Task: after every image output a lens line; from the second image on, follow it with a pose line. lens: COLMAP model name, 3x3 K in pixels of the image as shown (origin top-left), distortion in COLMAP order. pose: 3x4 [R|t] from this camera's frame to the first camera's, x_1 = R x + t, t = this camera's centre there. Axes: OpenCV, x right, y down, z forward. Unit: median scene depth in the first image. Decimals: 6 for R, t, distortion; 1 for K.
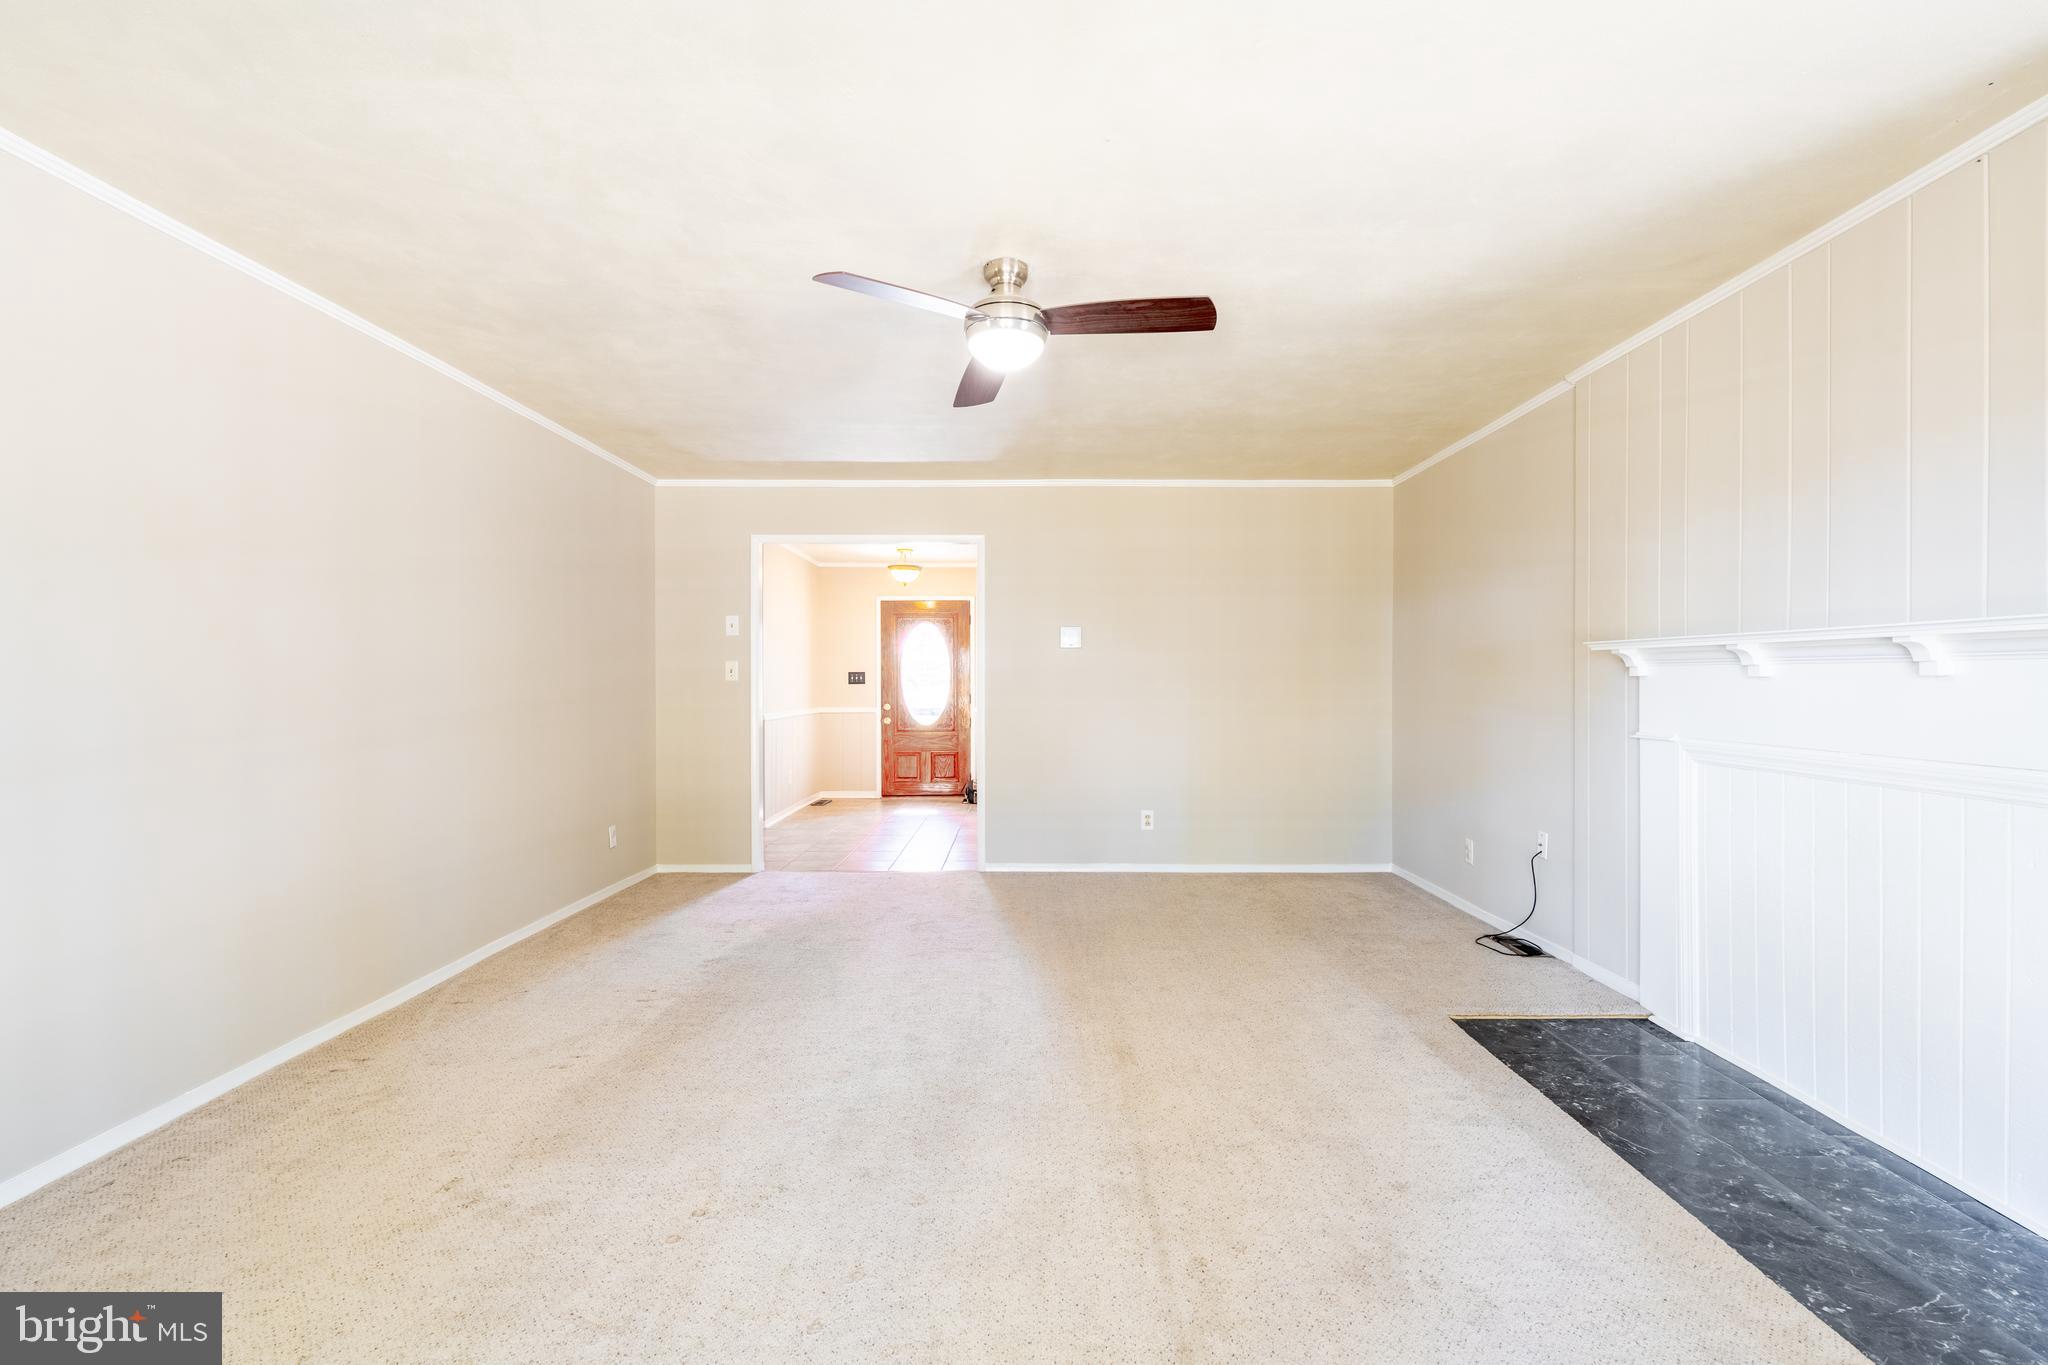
lens RADIAL K [[898.4, 0, 1026.8], [0, 898.4, 683.5], [0, 0, 1]] dist [-0.006006, 0.002330]
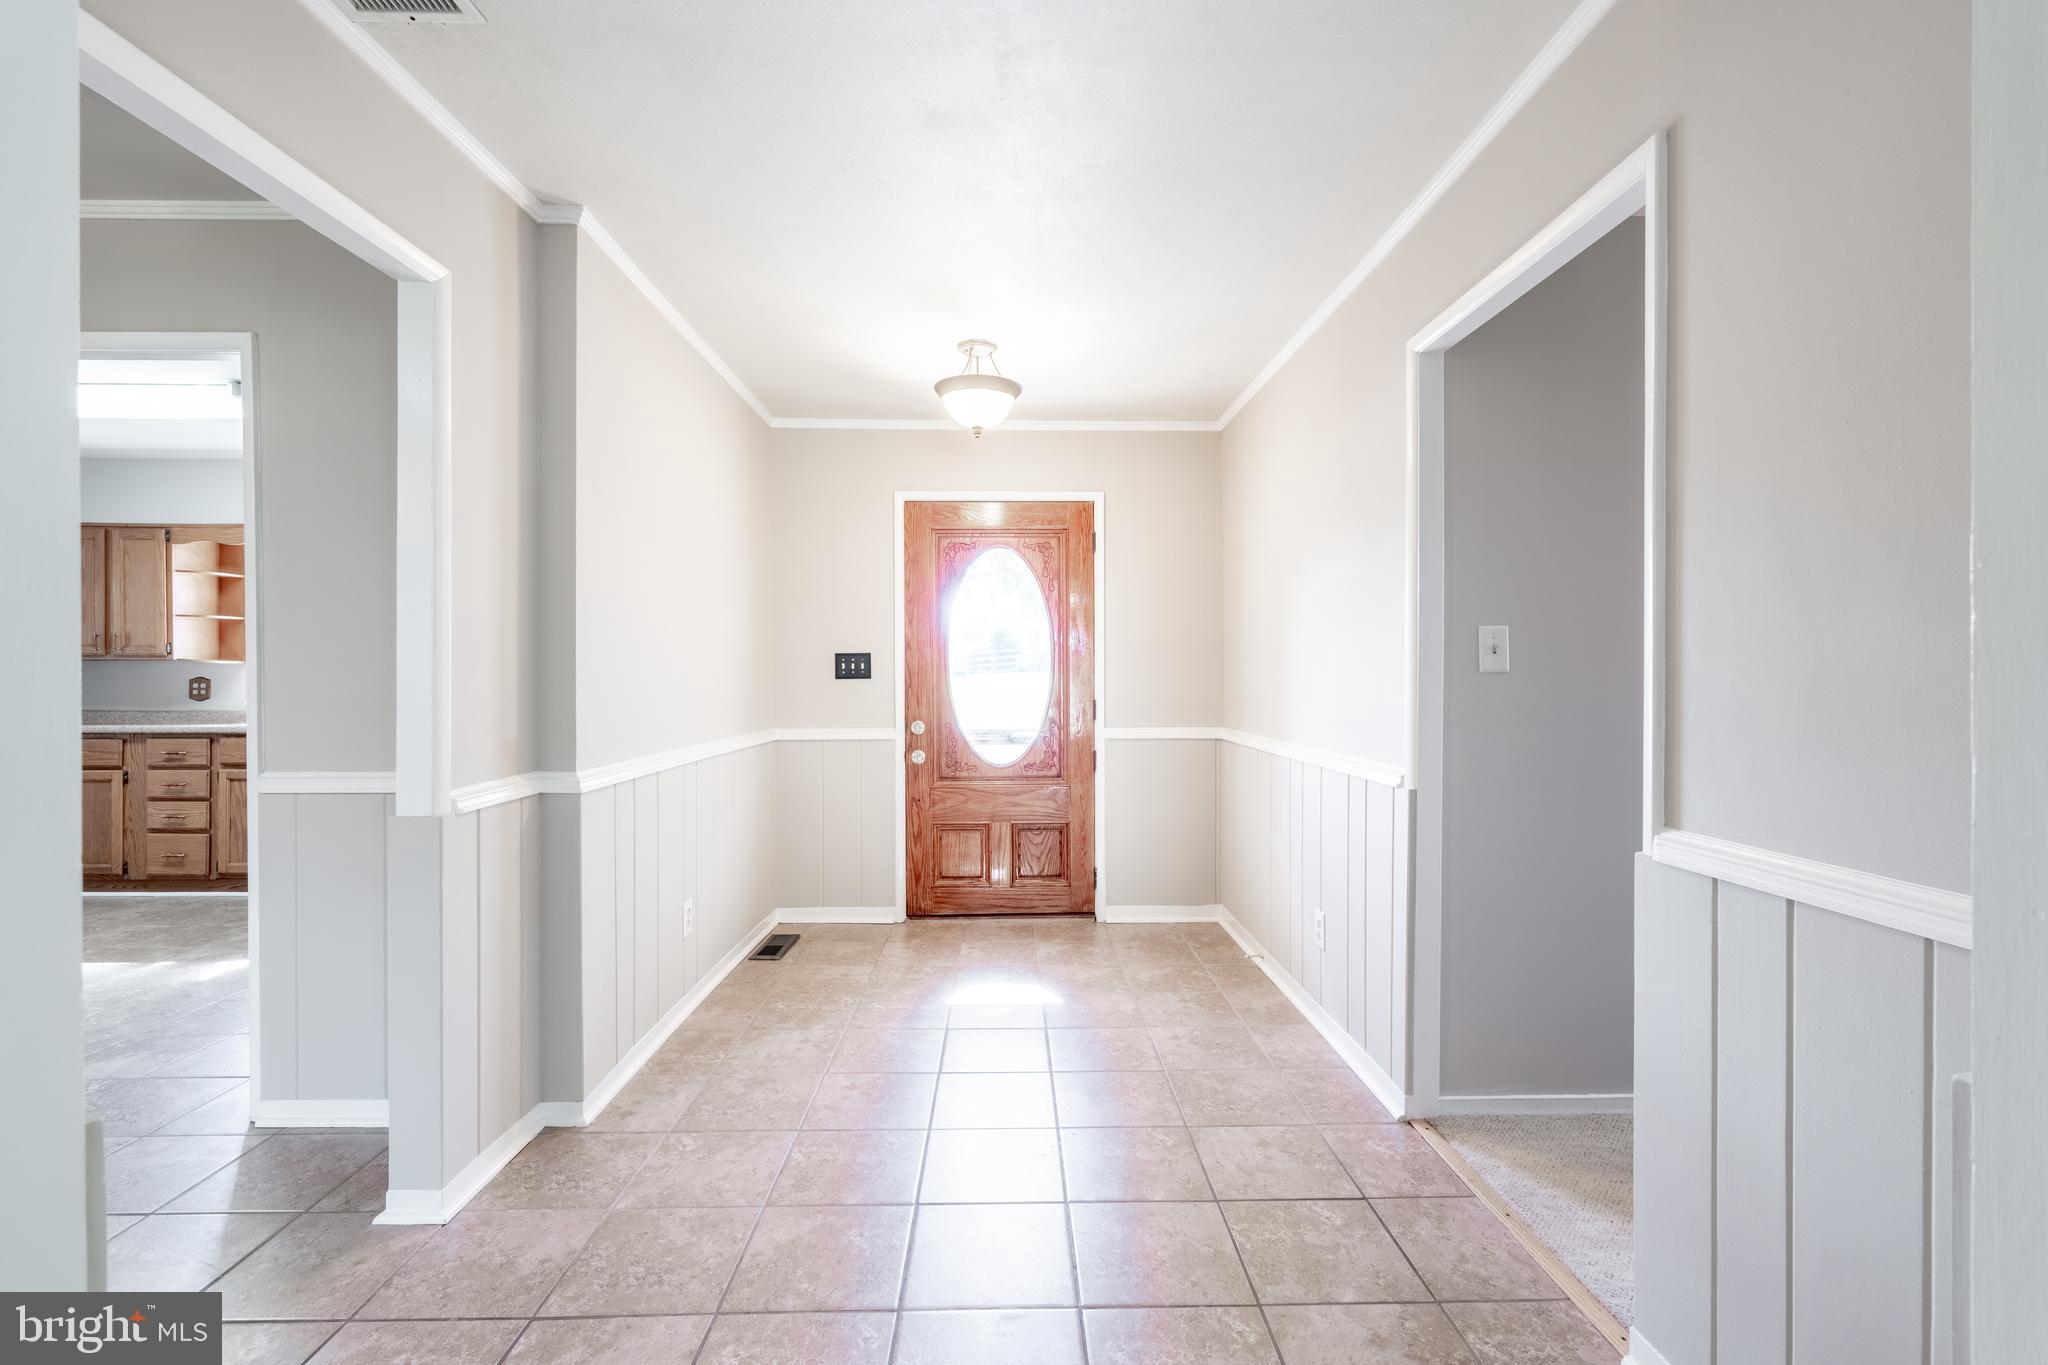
lens RADIAL K [[898.4, 0, 1028.9], [0, 898.4, 683.6], [0, 0, 1]] dist [-0.006006, 0.002330]
pose [[0.999782, 0.001122, 0.020848, -0.108683], [-0.001389, 0.999917, 0.012782, -0.003013], [-0.020832, -0.012809, 0.999701, 0.536925]]
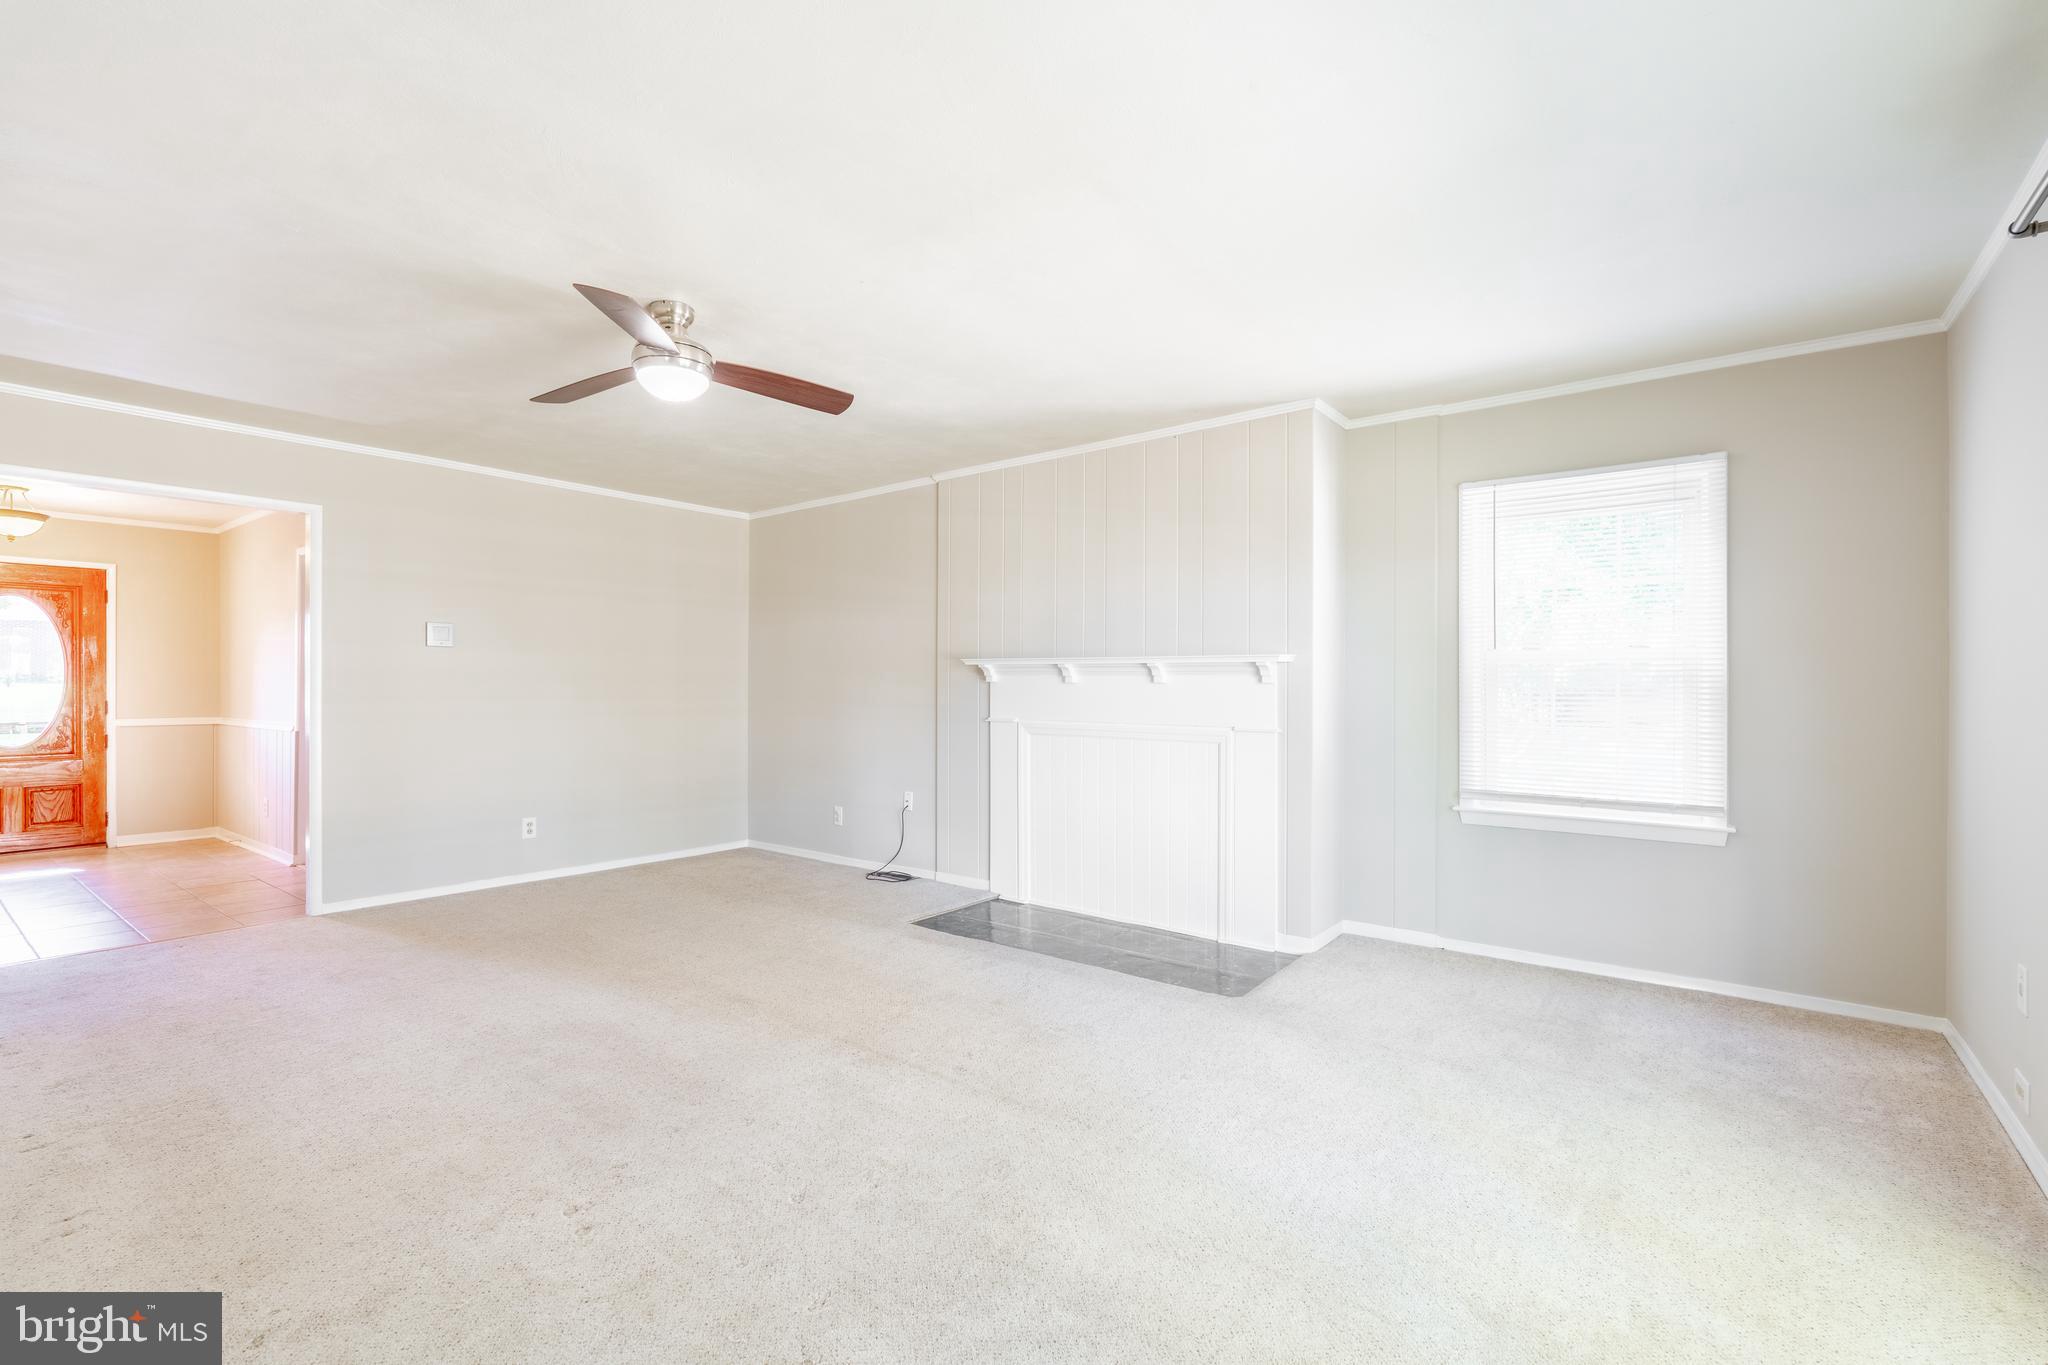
lens RADIAL K [[898.4, 0, 1012.8], [0, 898.4, 684.3], [0, 0, 1]] dist [-0.006006, 0.002330]
pose [[0.622741, 0.003269, 0.782421, -0.172805], [-0.000872, 0.999994, -0.003484, 0.000399], [-0.782428, 0.001487, 0.622740, -0.003218]]
